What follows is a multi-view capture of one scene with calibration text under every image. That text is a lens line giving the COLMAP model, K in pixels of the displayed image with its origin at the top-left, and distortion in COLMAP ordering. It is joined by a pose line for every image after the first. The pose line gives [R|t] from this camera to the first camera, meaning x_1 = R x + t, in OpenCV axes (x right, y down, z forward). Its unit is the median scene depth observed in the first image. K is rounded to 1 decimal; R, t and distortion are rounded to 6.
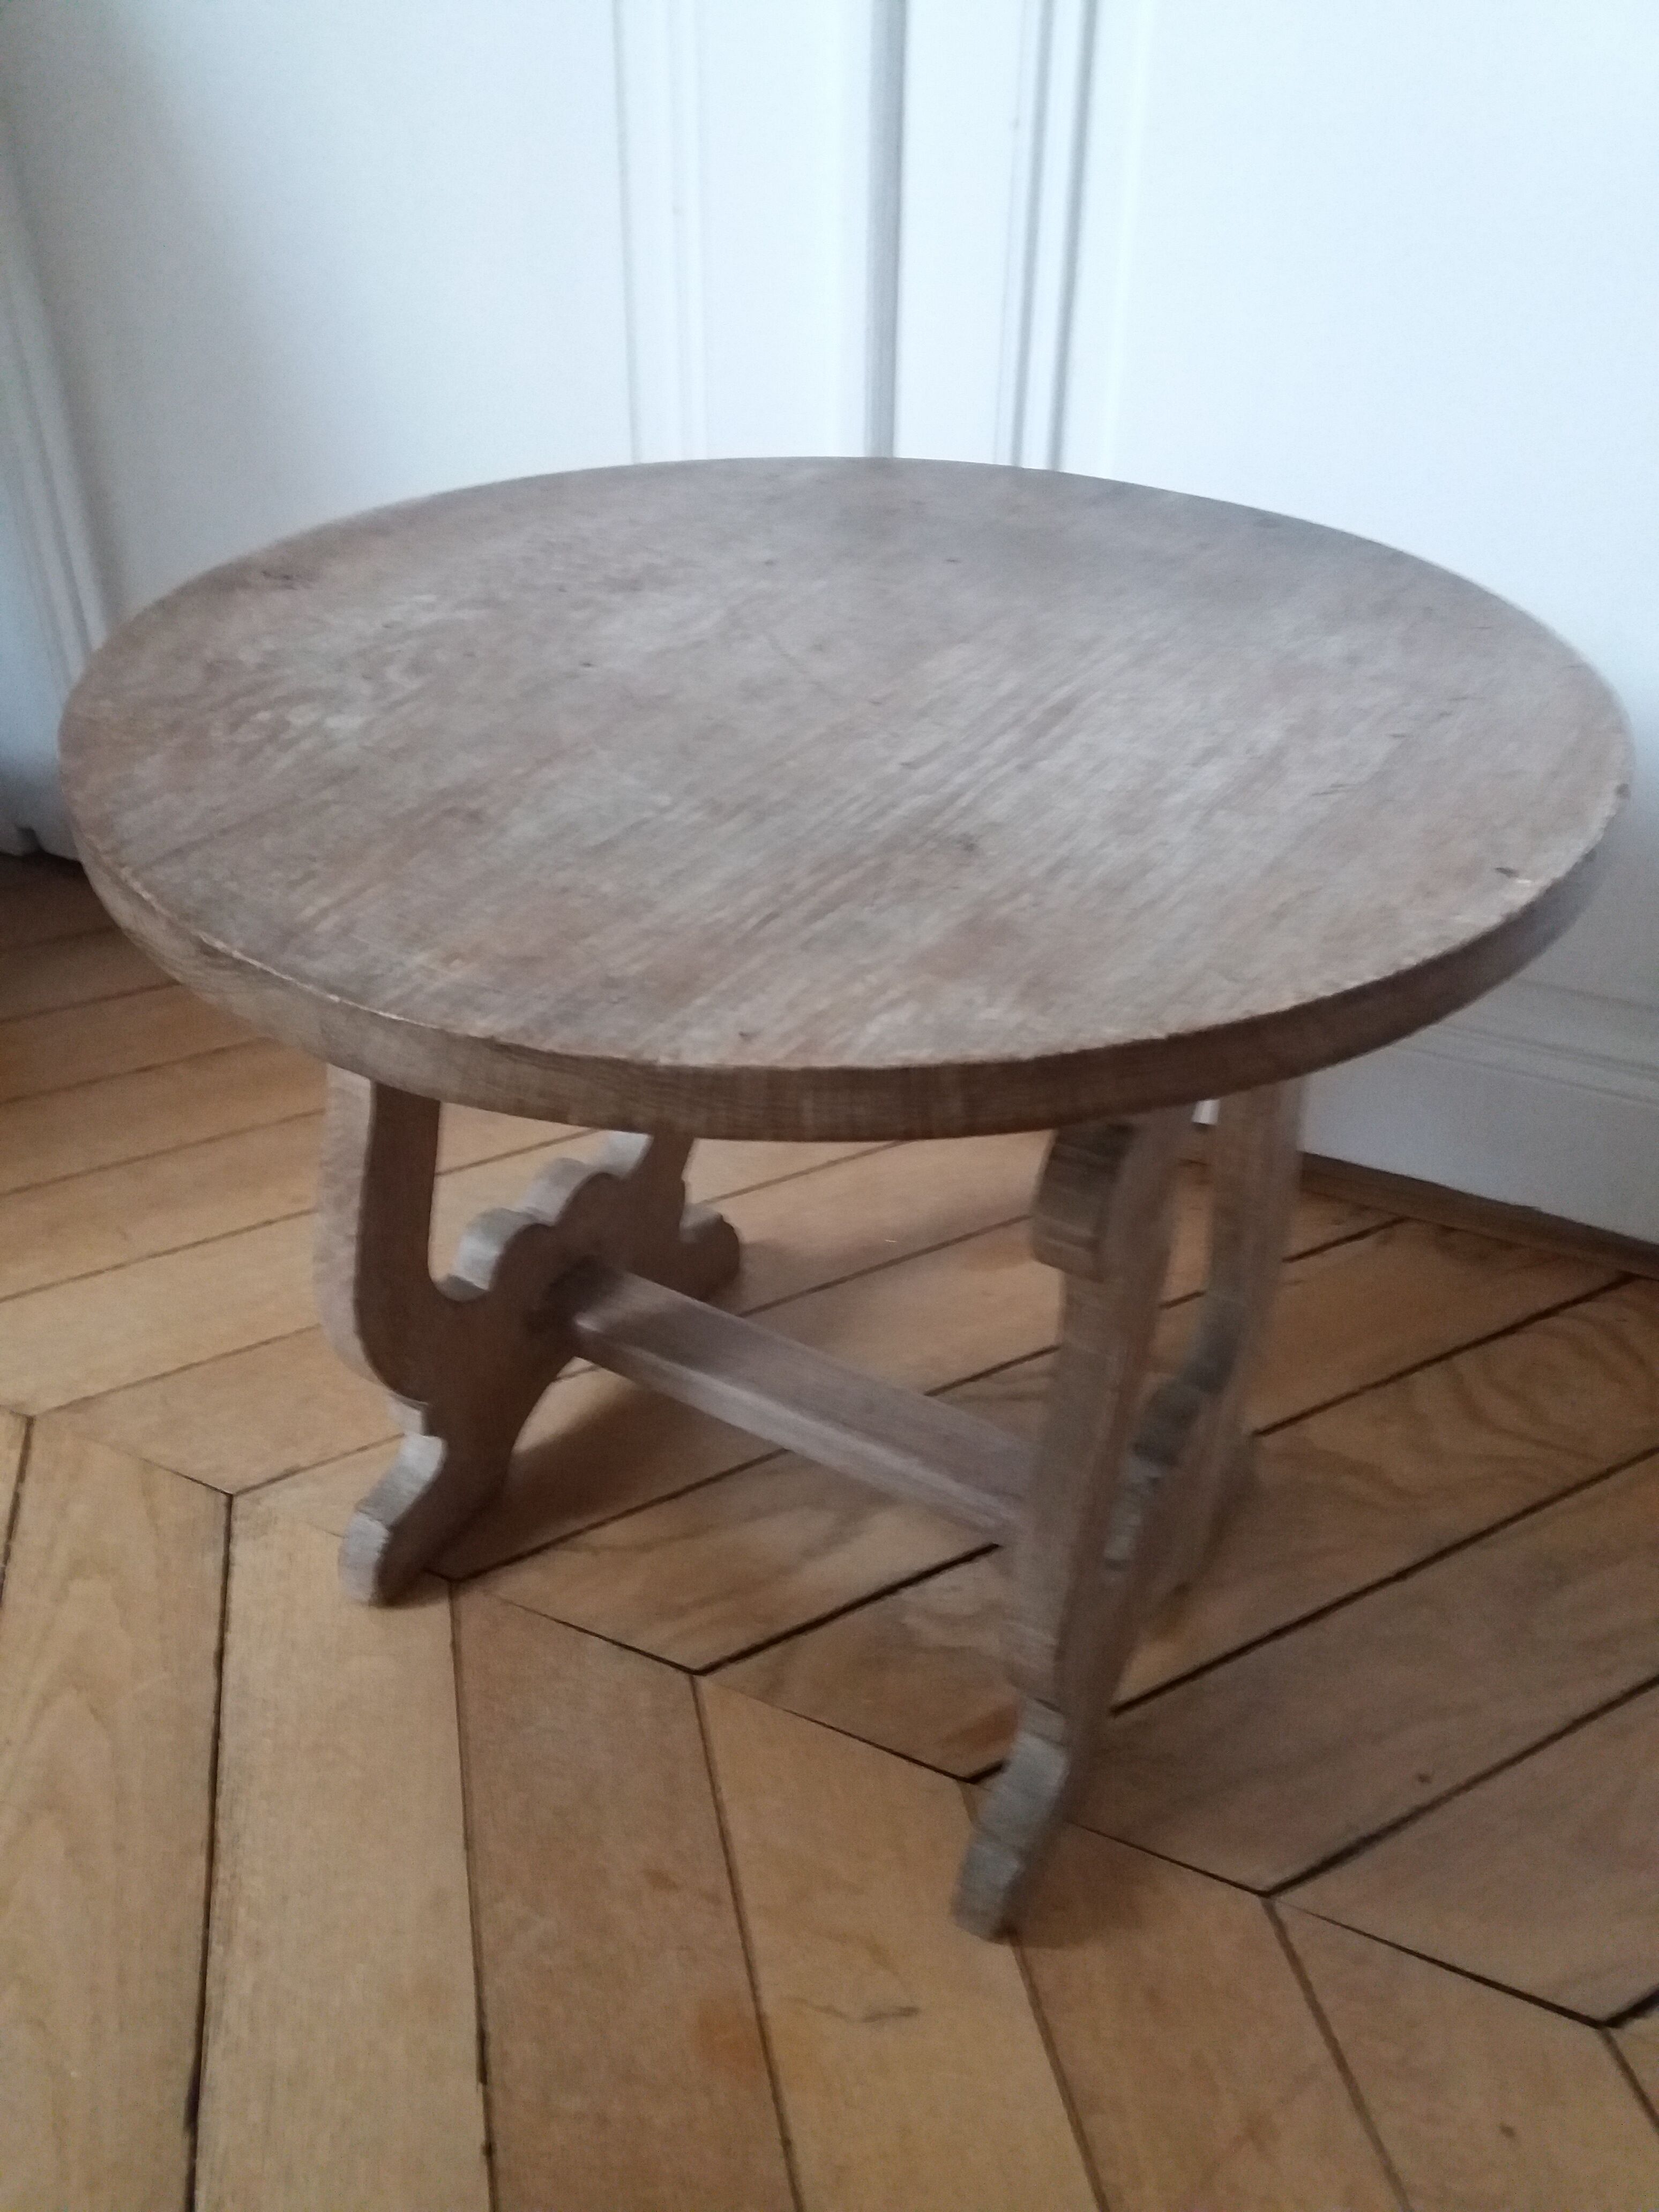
lens RADIAL K [[1754.1, 0, 829.5], [0, 1754.1, 1106.0], [0, 0, 1]] dist [0.023414, 0.000603]
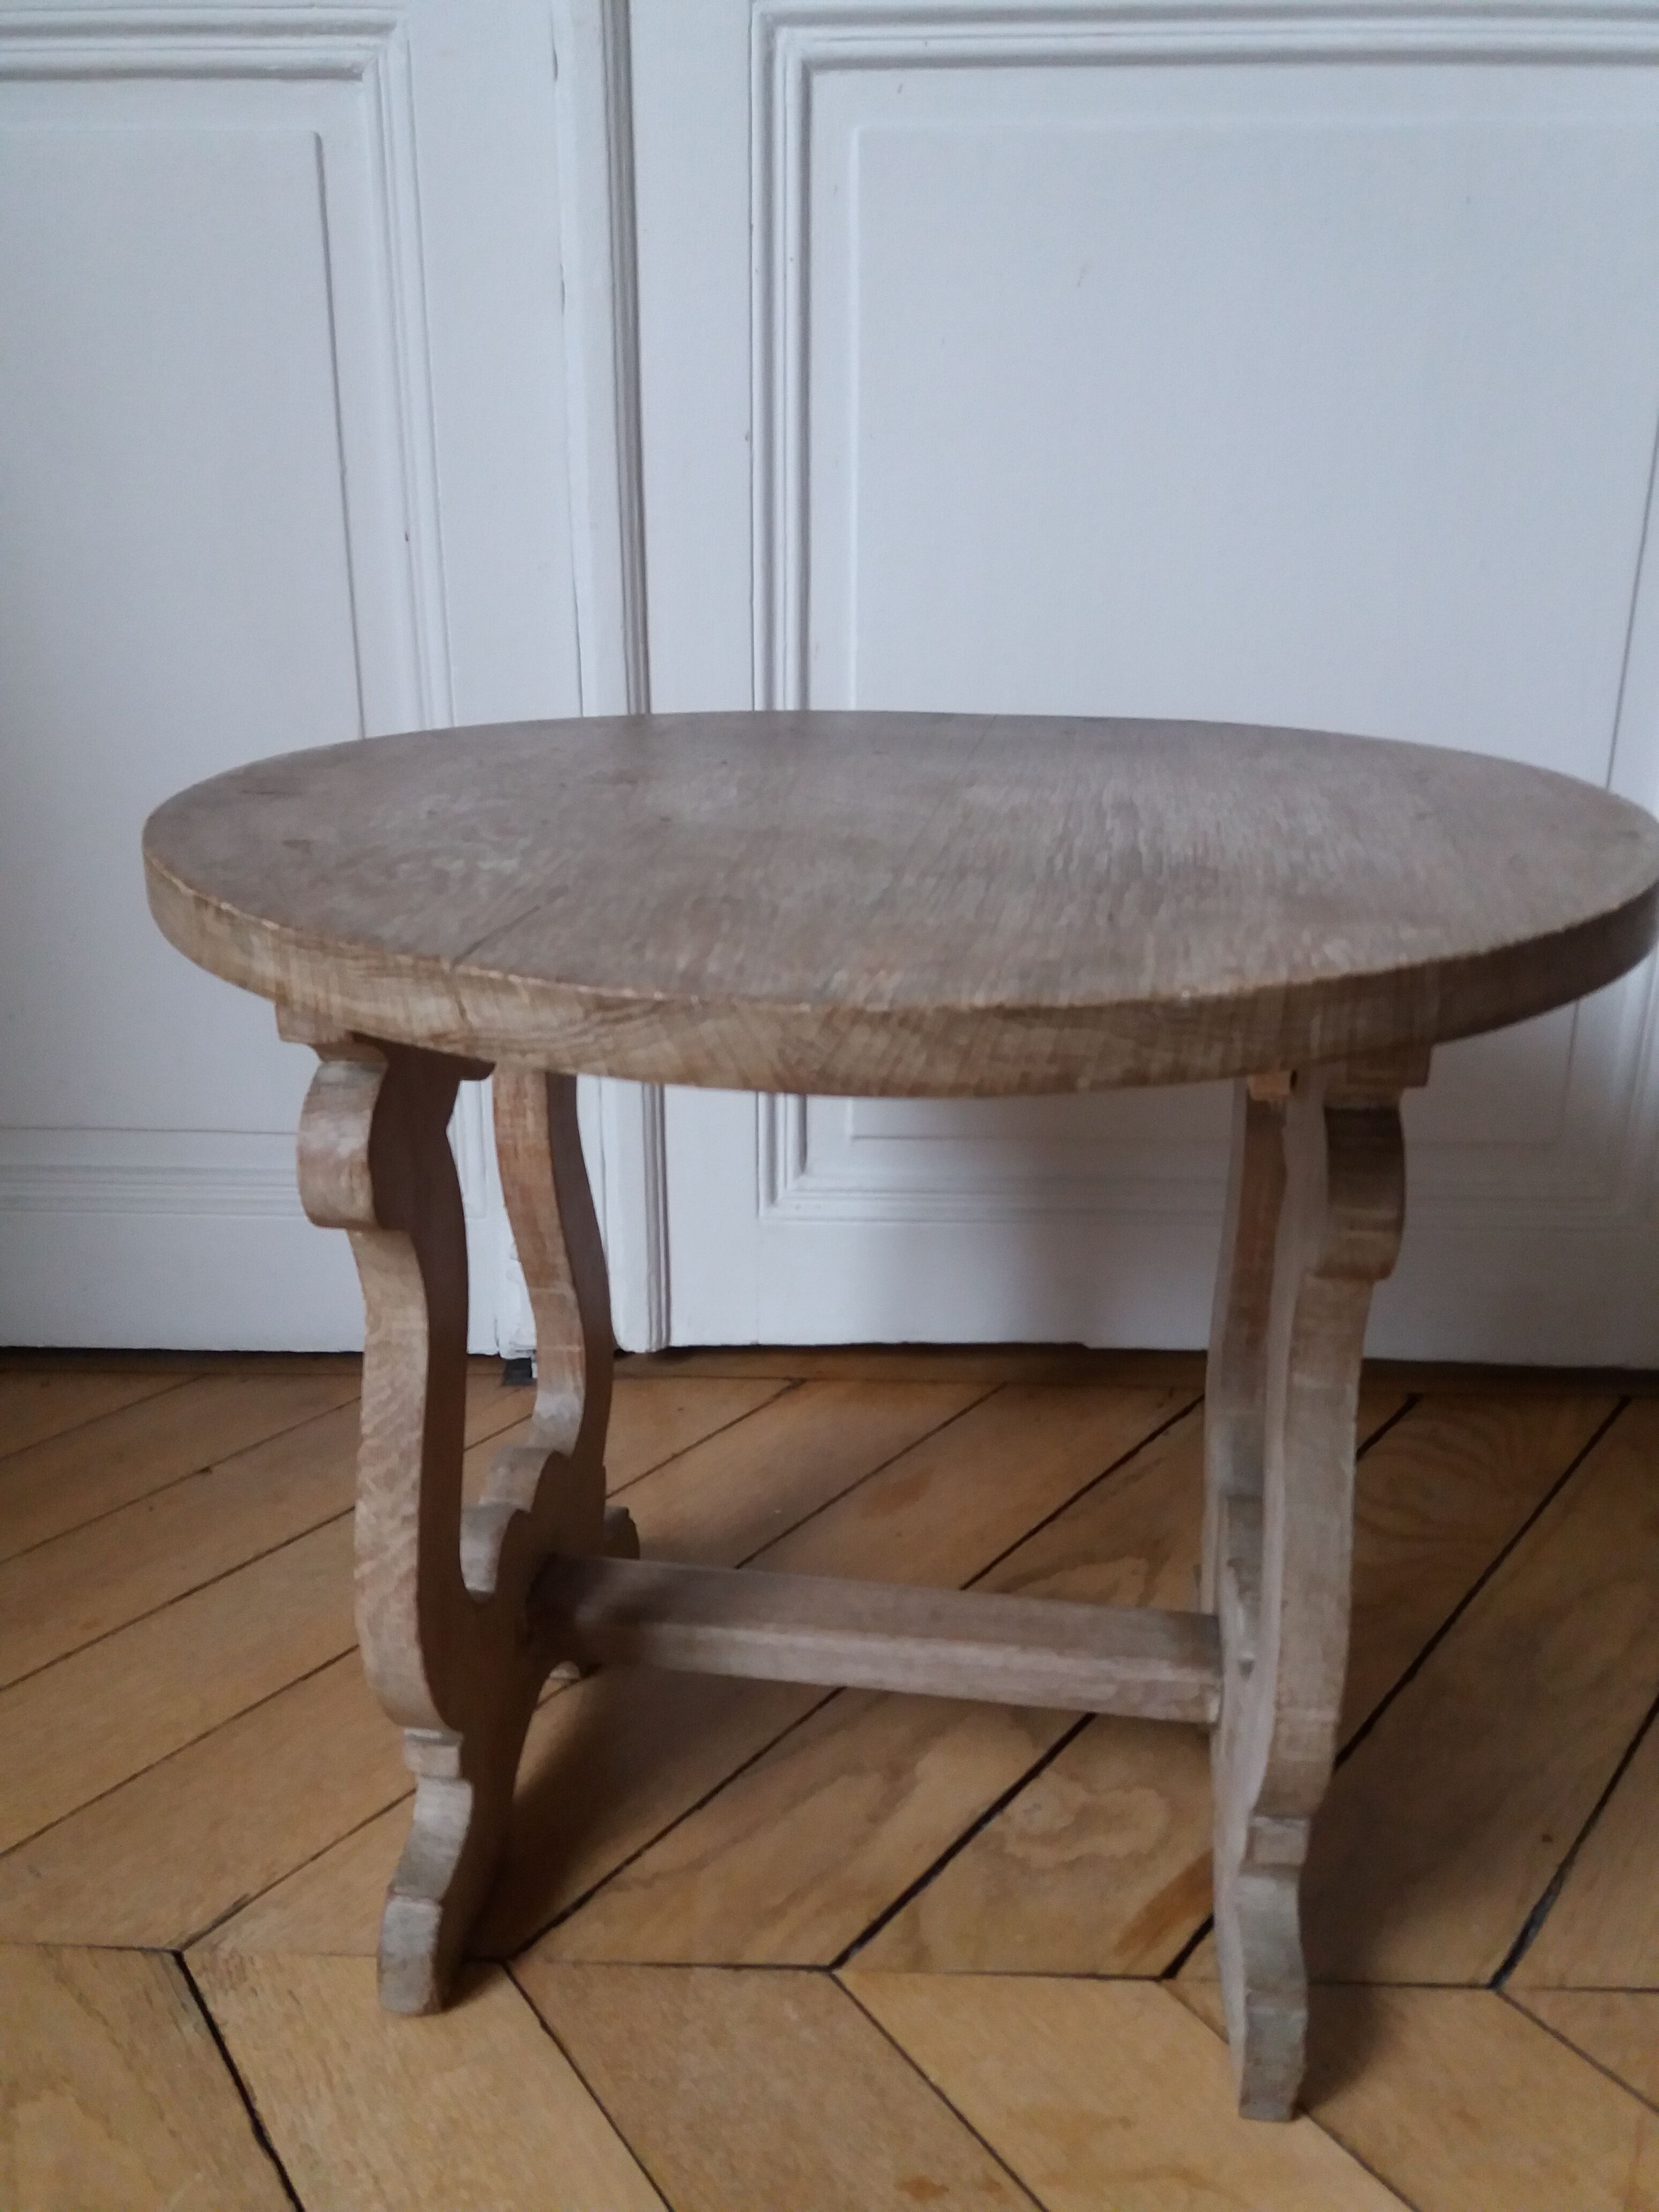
lens RADIAL K [[1823.0, 0, 829.5], [0, 1823.0, 1106.0], [0, 0, 1]] dist [-0.013028, -0.008227]
pose [[0.935388, -0.161340, 0.314671, -0.280029], [0.228075, 0.955287, -0.188171, 0.082534], [-0.270242, 0.247781, 0.930362, 0.060672]]
